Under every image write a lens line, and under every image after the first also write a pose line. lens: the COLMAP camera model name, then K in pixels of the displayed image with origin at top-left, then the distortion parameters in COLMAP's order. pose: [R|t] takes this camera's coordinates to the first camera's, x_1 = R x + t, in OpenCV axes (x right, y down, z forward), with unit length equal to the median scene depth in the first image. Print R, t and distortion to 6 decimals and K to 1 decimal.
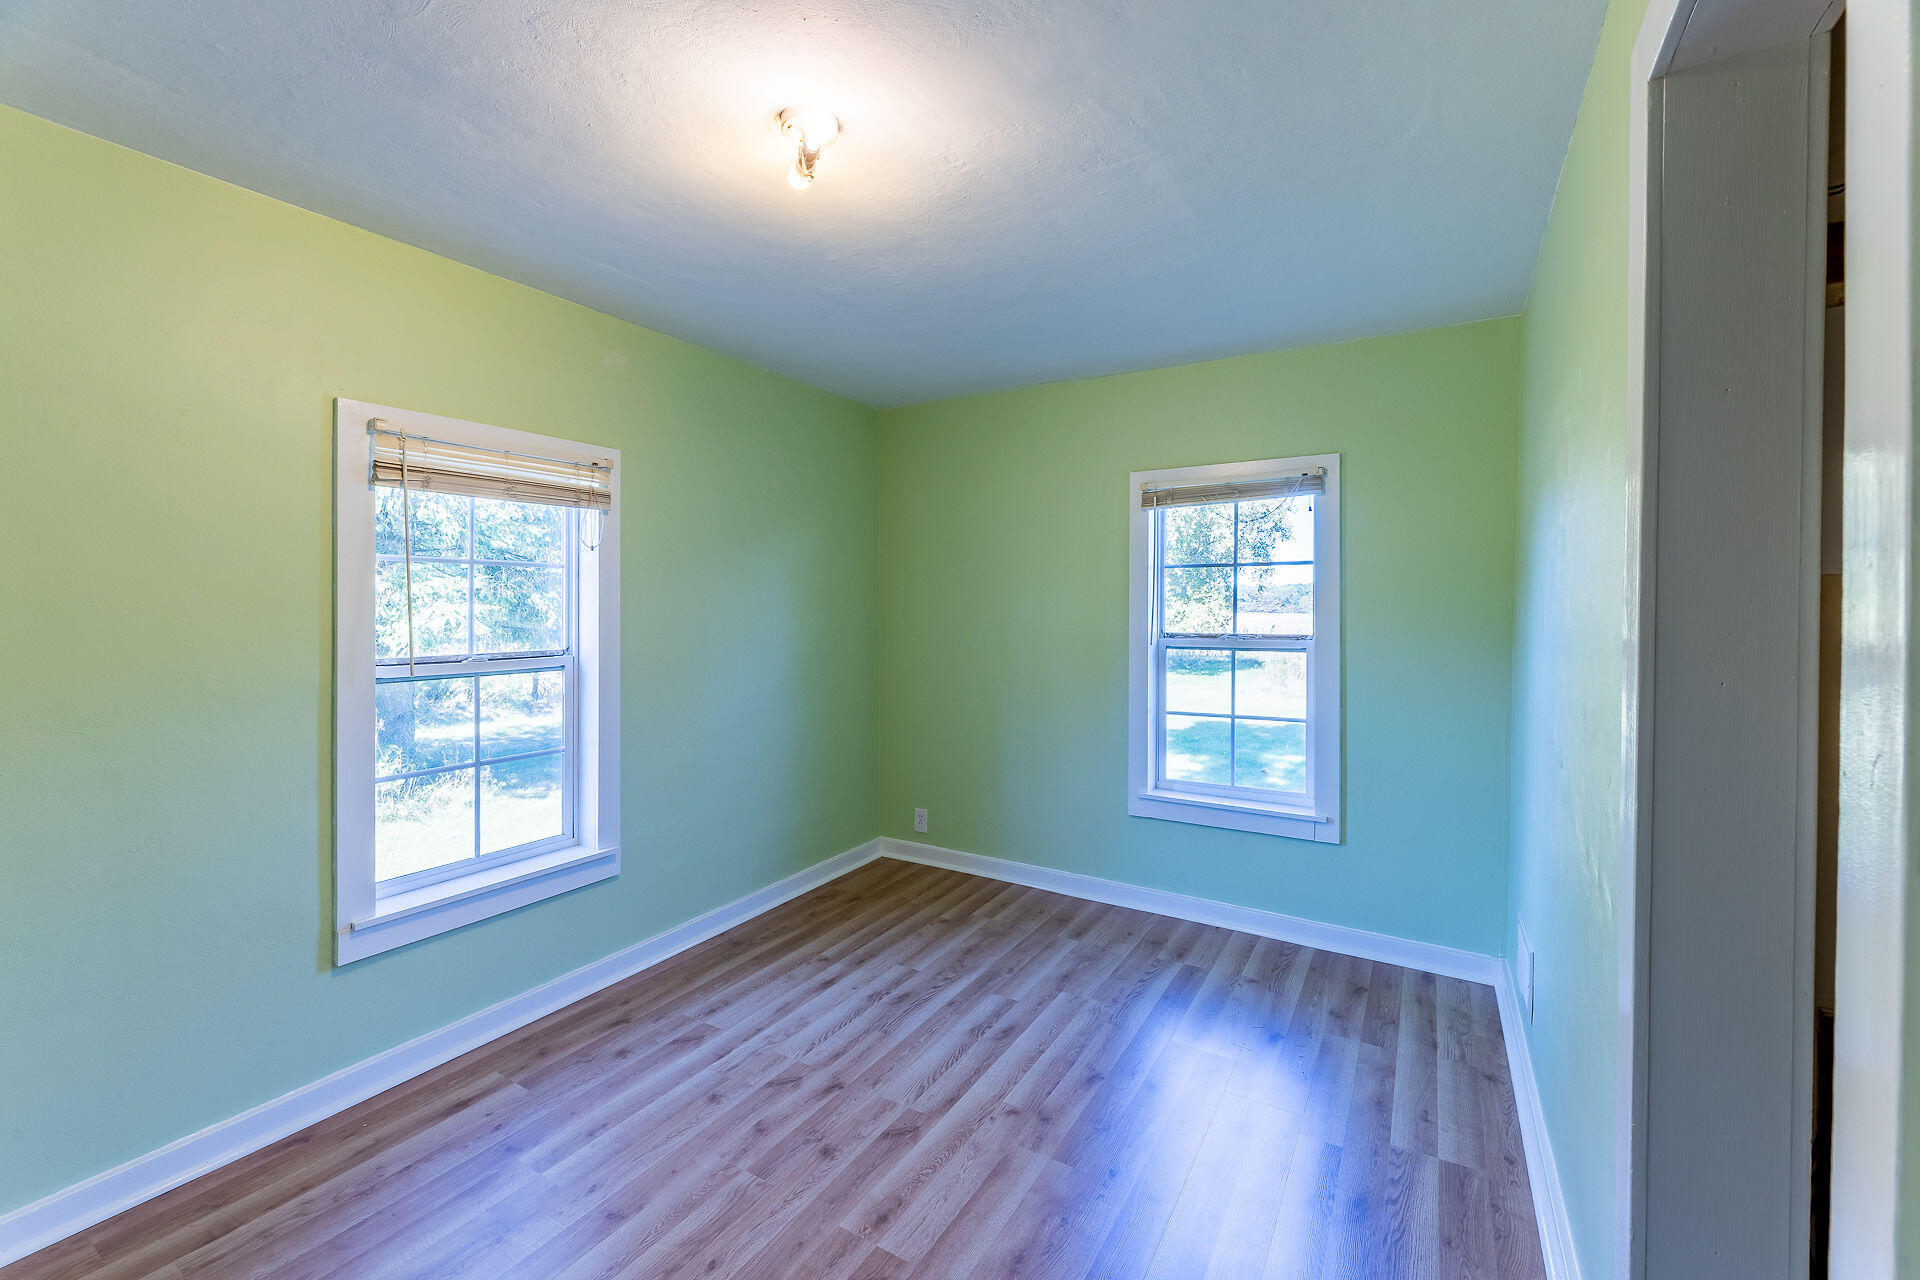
lens RADIAL K [[794.1, 0, 963.5], [0, 794.1, 609.9], [0, 0, 1]] dist [-0.000437, -0.000009]
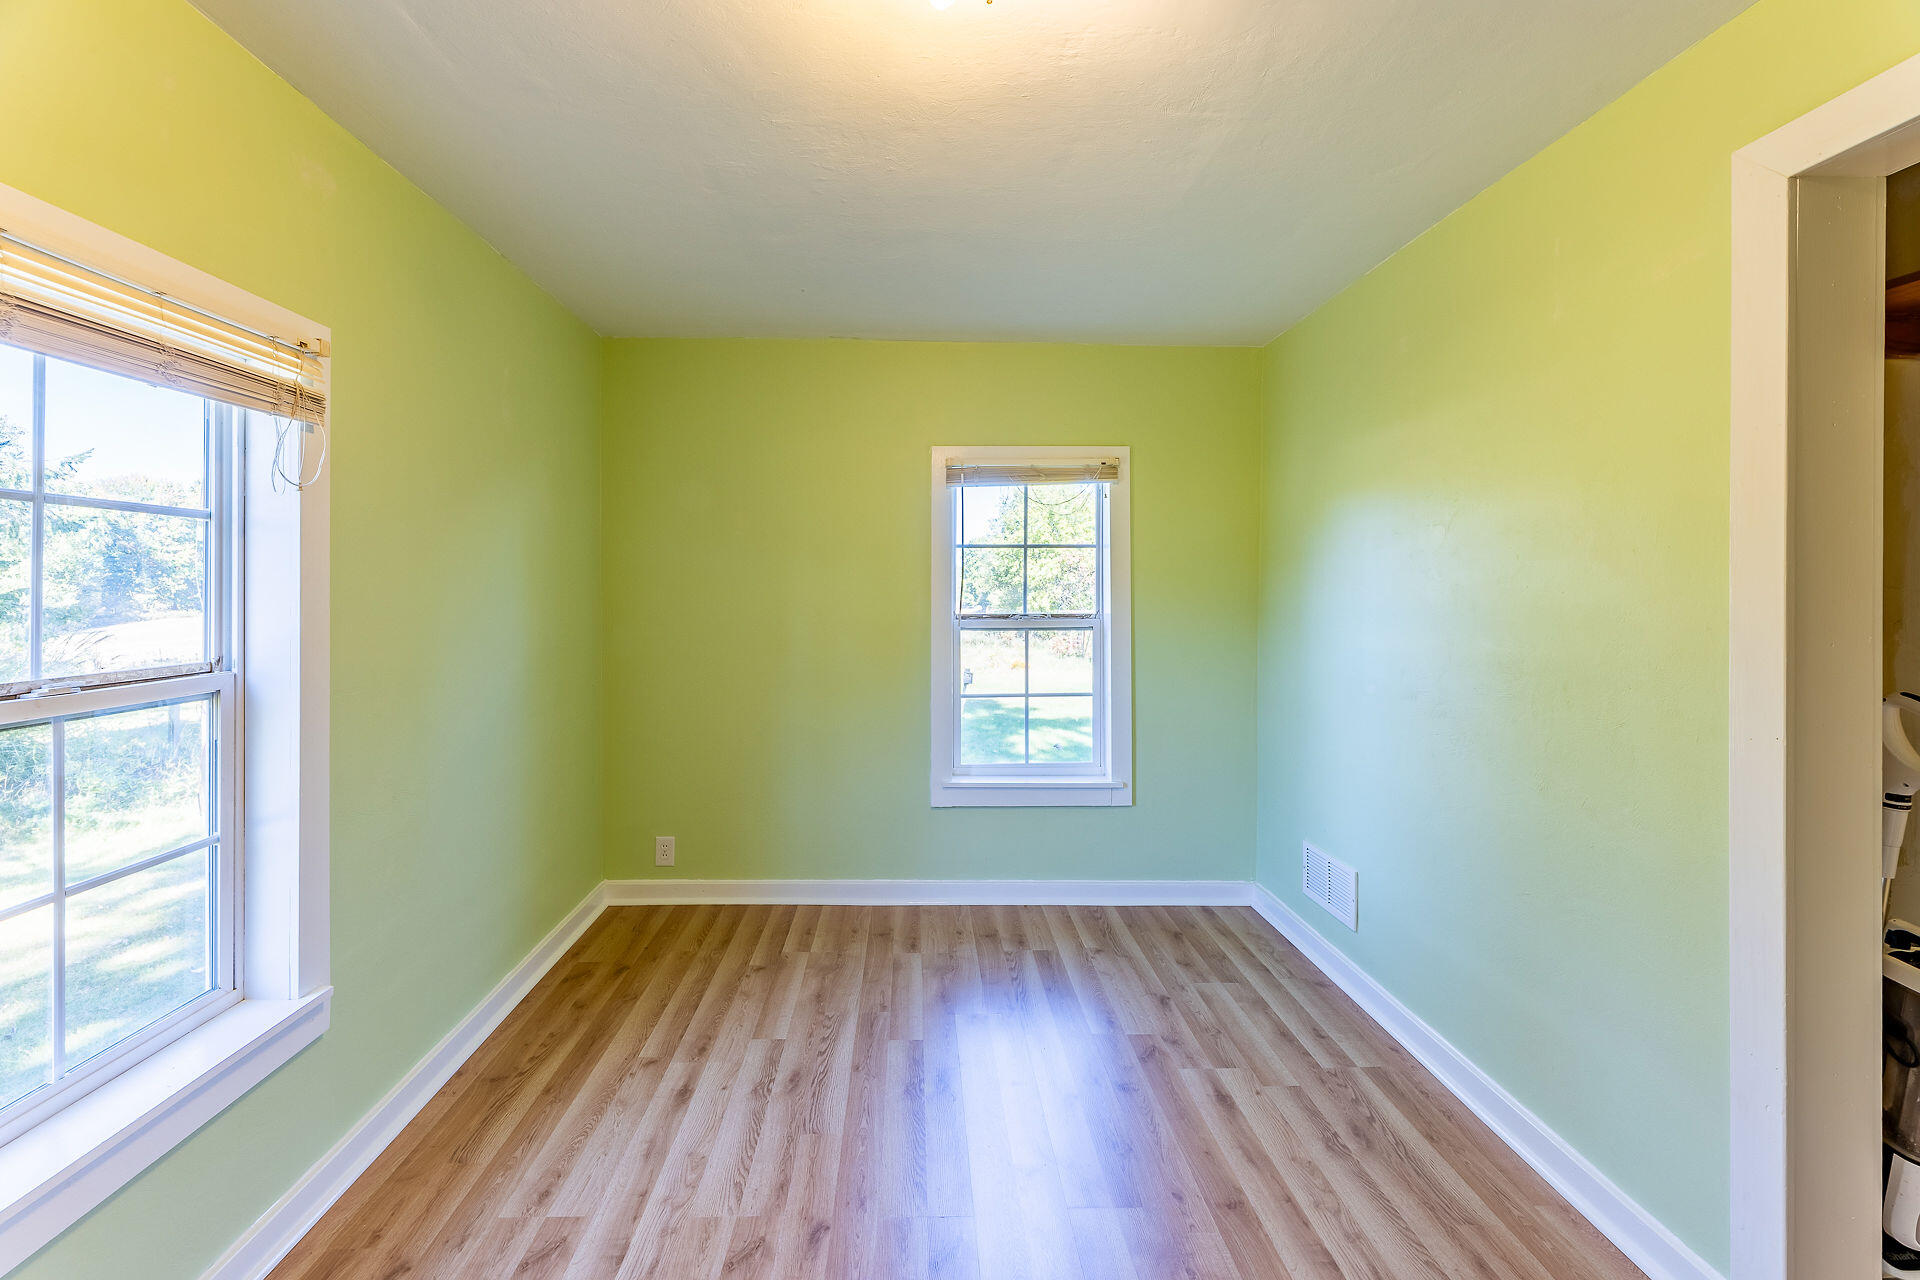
lens RADIAL K [[794.1, 0, 943.8], [0, 794.1, 586.3], [0, 0, 1]] dist [-0.000437, -0.000009]
pose [[0.845848, 0.001226, 0.533422, -0.320916], [0.002212, 0.999981, -0.005806, 0.000450], [-0.533419, 0.006091, 0.845829, 0.211639]]
